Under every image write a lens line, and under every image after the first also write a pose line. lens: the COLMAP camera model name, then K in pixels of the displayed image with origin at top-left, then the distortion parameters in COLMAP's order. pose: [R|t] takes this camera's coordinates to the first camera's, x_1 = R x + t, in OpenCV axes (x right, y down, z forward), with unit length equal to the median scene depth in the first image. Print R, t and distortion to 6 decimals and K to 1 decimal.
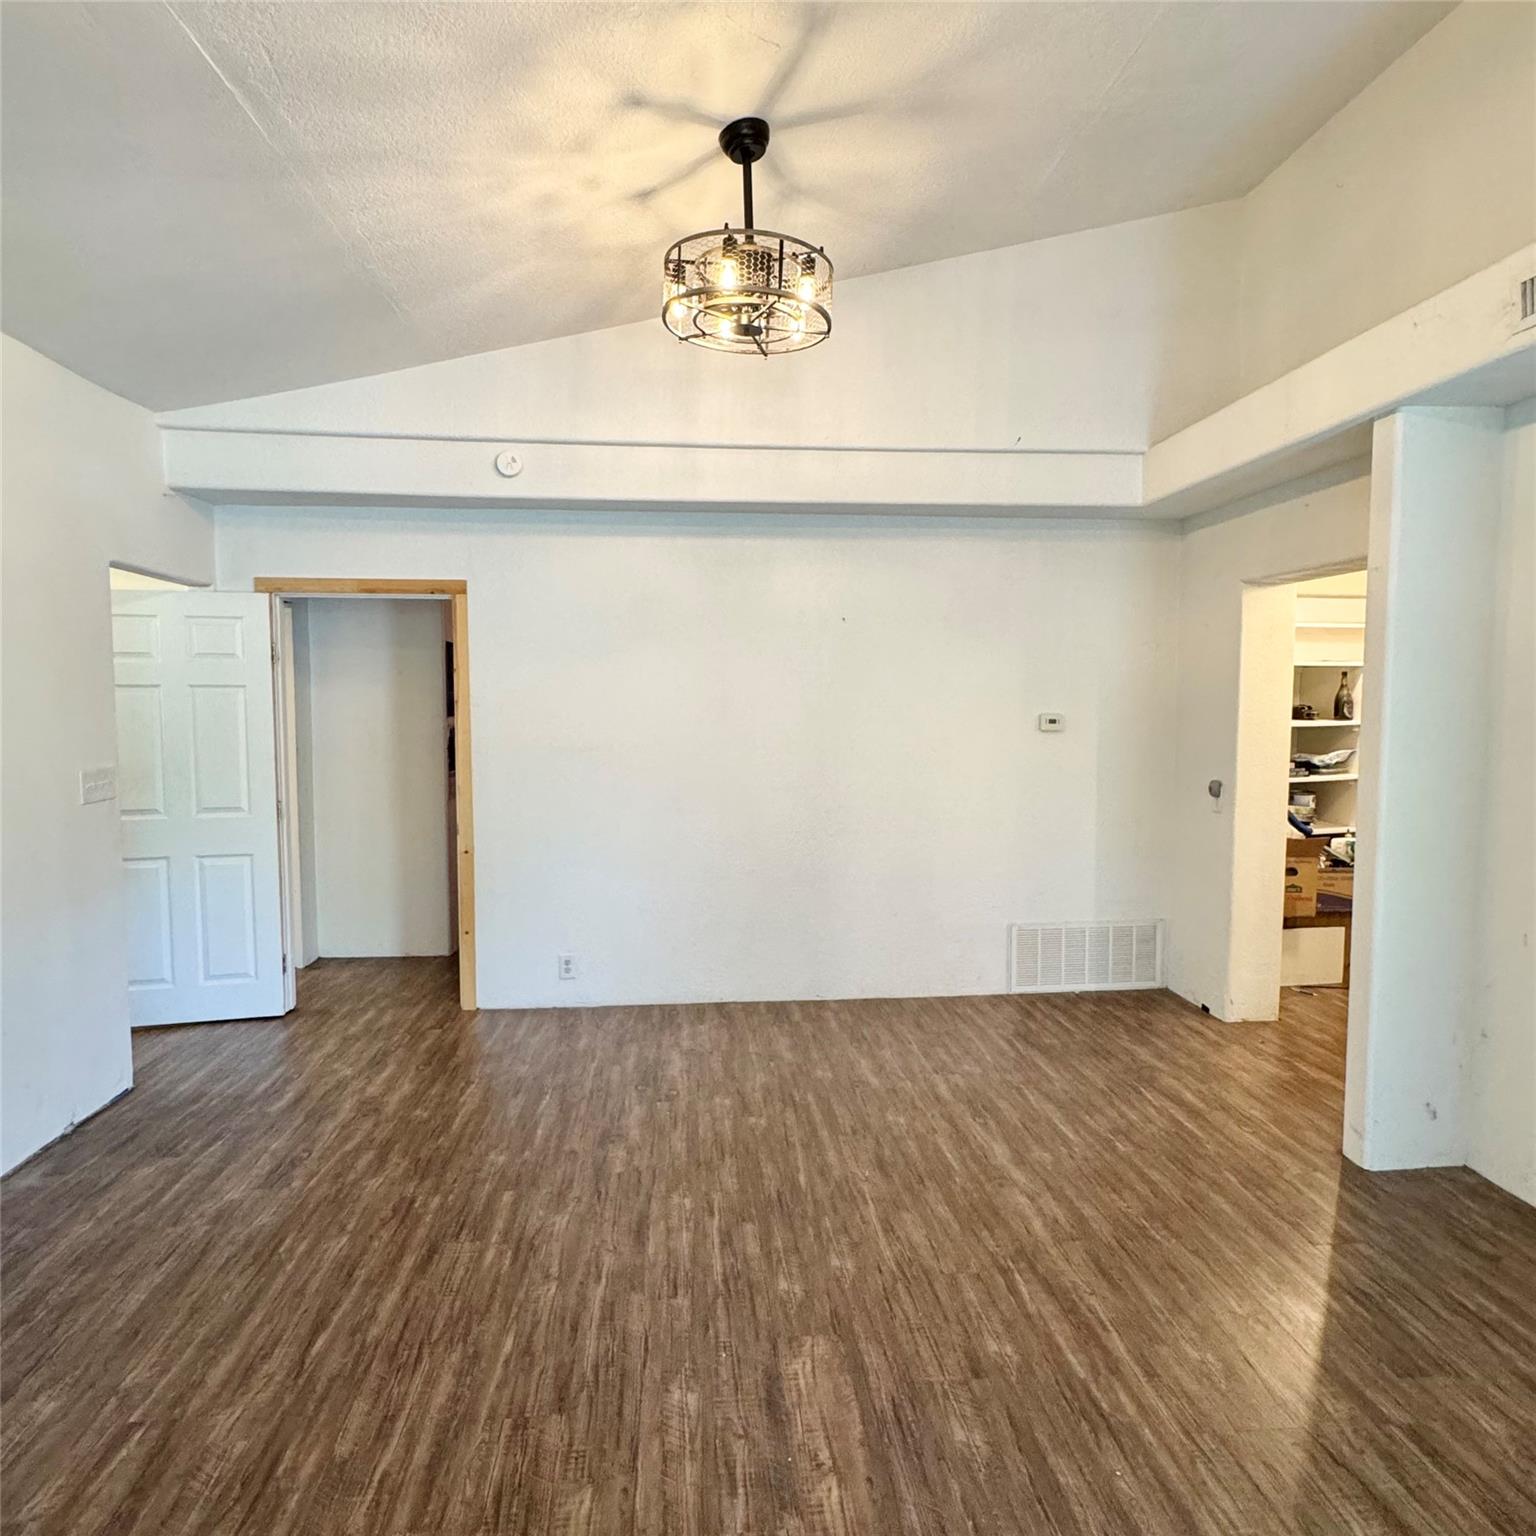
lens RADIAL K [[965.4, 0, 779.2], [0, 965.4, 757.8], [0, 0, 1]] dist [0.005278, 0.001196]
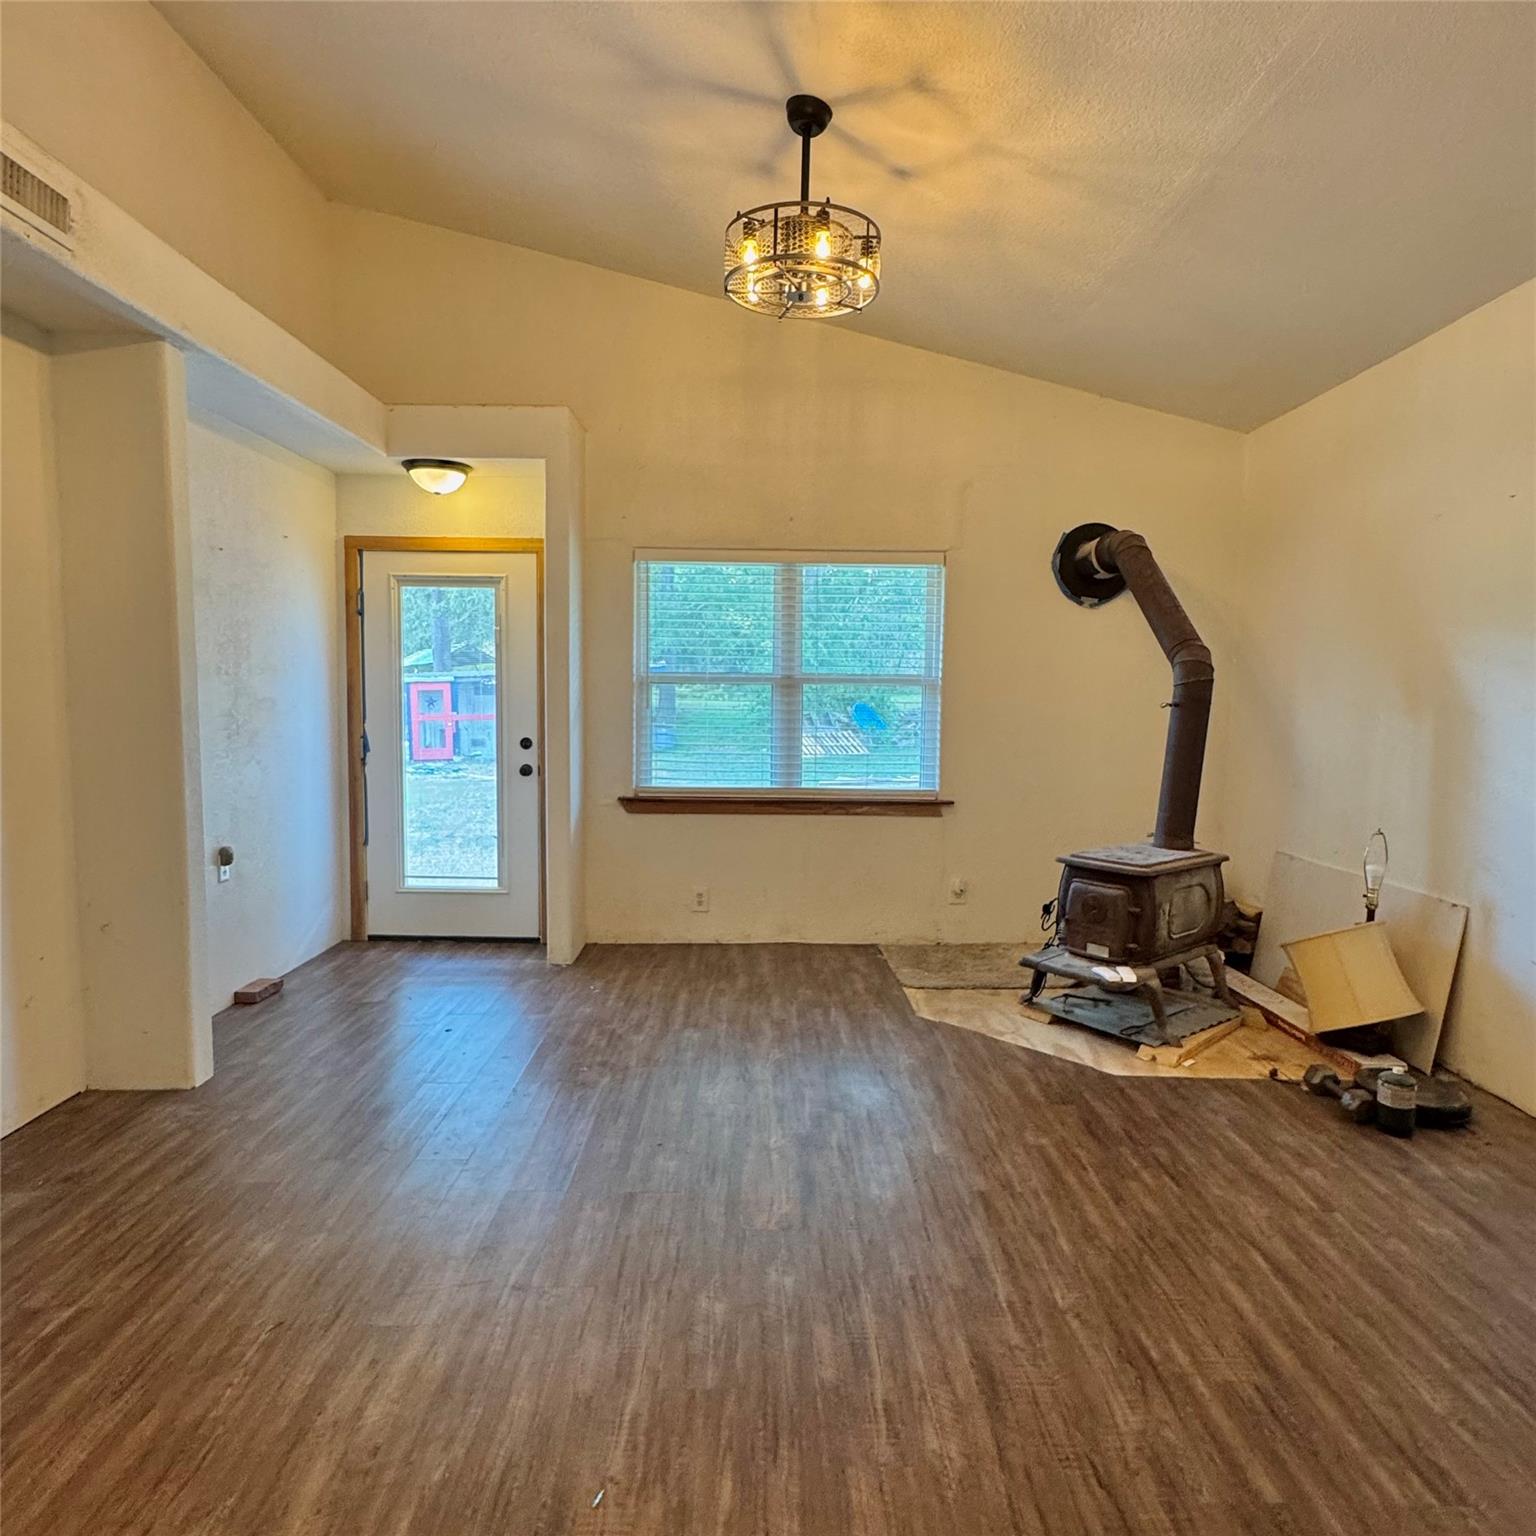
lens RADIAL K [[965.4, 0, 779.2], [0, 965.4, 757.8], [0, 0, 1]] dist [0.005278, 0.001196]
pose [[-0.996390, -0.014766, 0.083602, -0.053276], [-0.003392, 0.990896, 0.134585, -0.036793], [-0.084828, 0.133816, -0.987369, 1.812117]]
